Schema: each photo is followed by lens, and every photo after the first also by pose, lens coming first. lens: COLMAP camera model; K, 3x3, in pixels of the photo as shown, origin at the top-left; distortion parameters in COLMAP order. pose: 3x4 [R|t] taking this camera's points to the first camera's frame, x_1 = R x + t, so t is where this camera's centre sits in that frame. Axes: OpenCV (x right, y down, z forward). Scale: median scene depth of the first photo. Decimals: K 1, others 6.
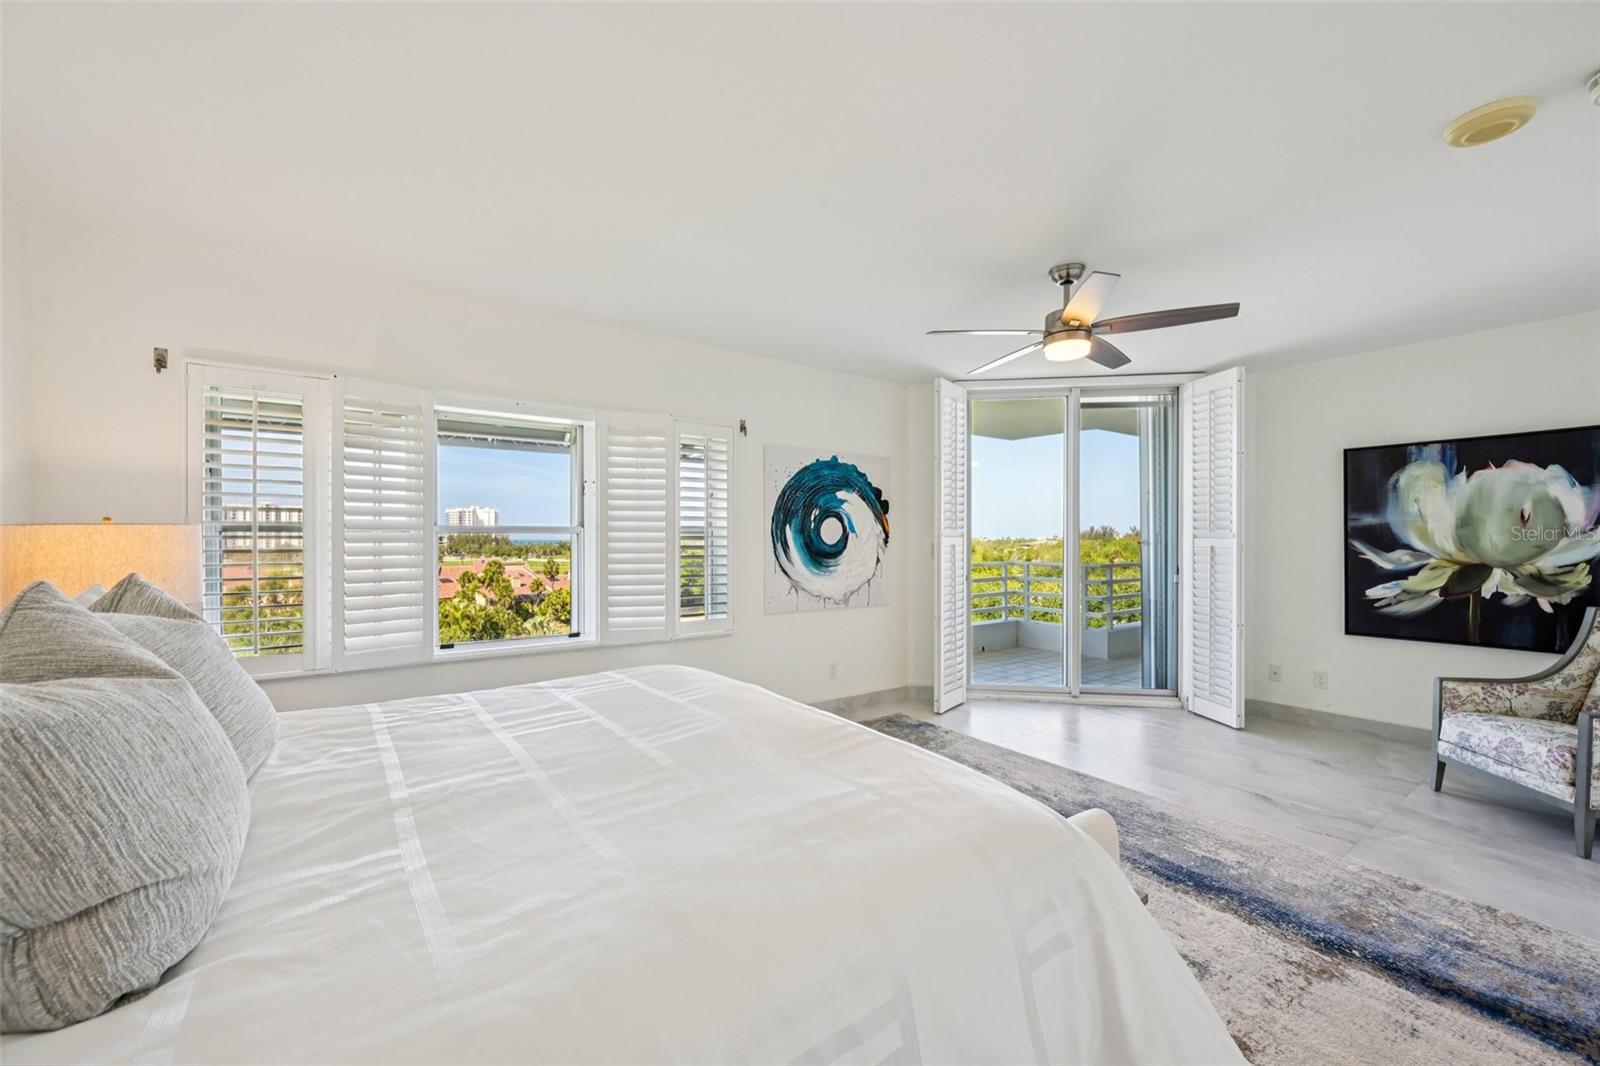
lens RADIAL K [[636.7, 0, 802.5], [0, 636.7, 538.8], [0, 0, 1]] dist [-0.000540, 0.000600]
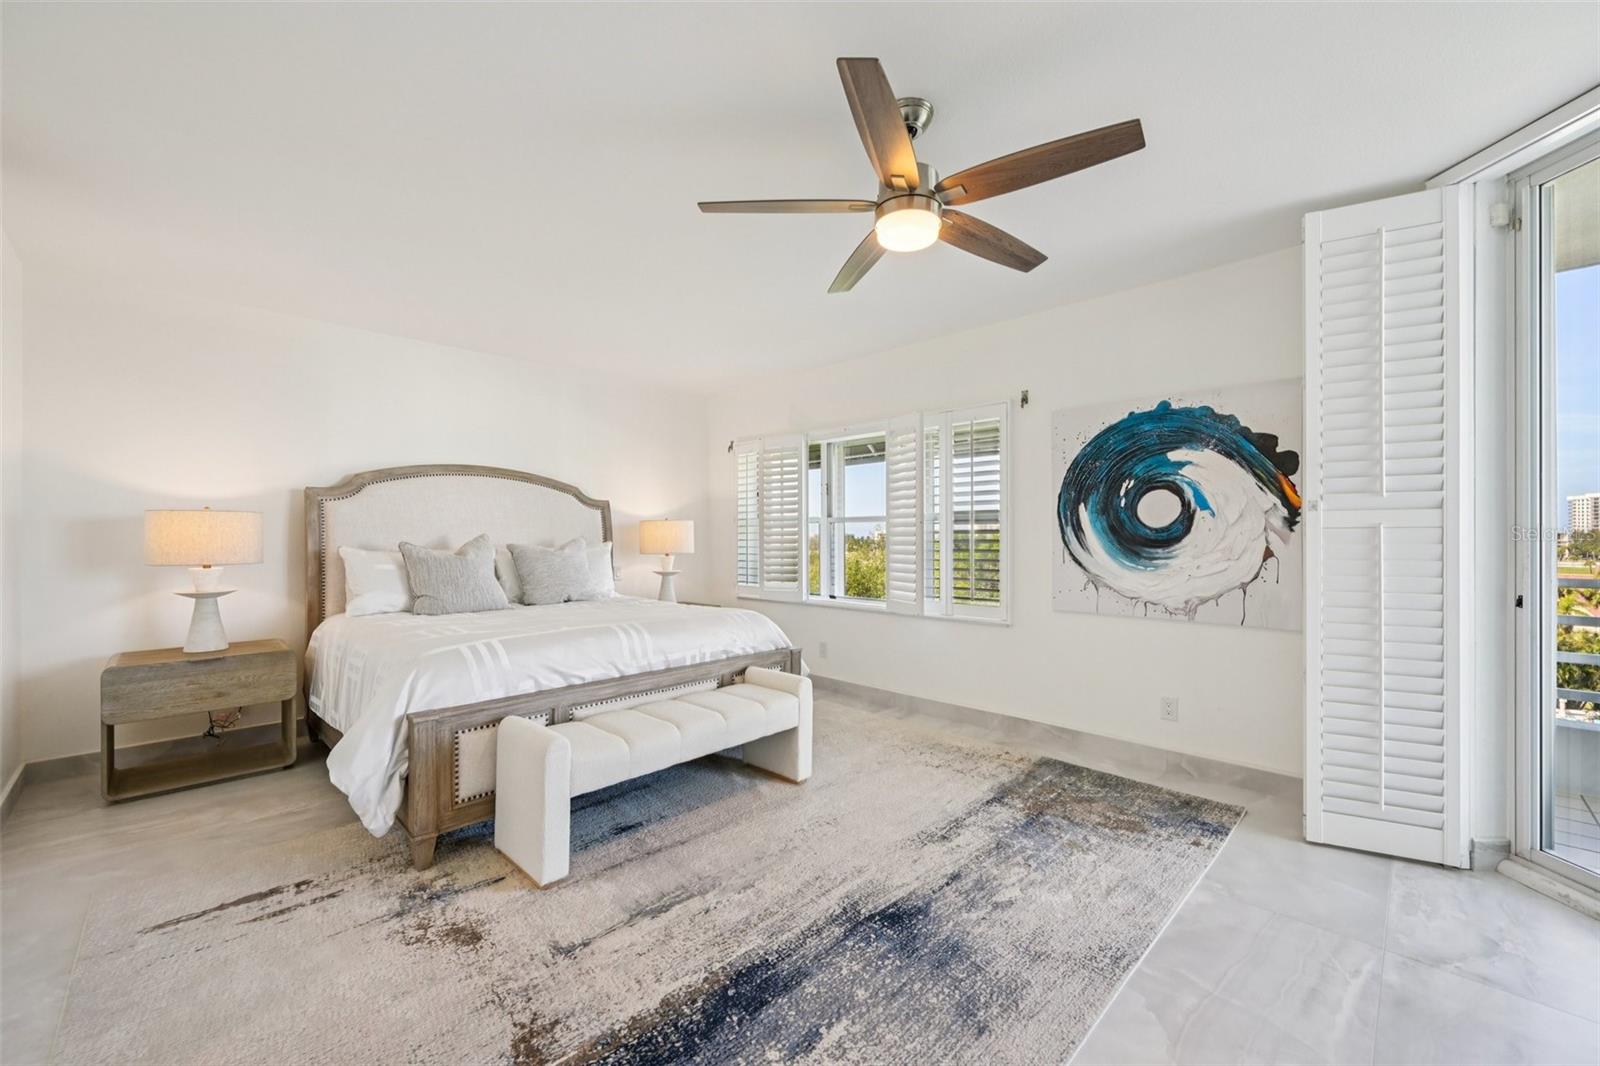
lens RADIAL K [[636.7, 0, 798.2], [0, 636.7, 532.3], [0, 0, 1]] dist [-0.000540, 0.000600]
pose [[0.159846, -0.008026, -0.987109, 0.685623], [0.001097, 0.999968, -0.007953, 0.019387], [0.987141, 0.000188, 0.159850, 0.498233]]
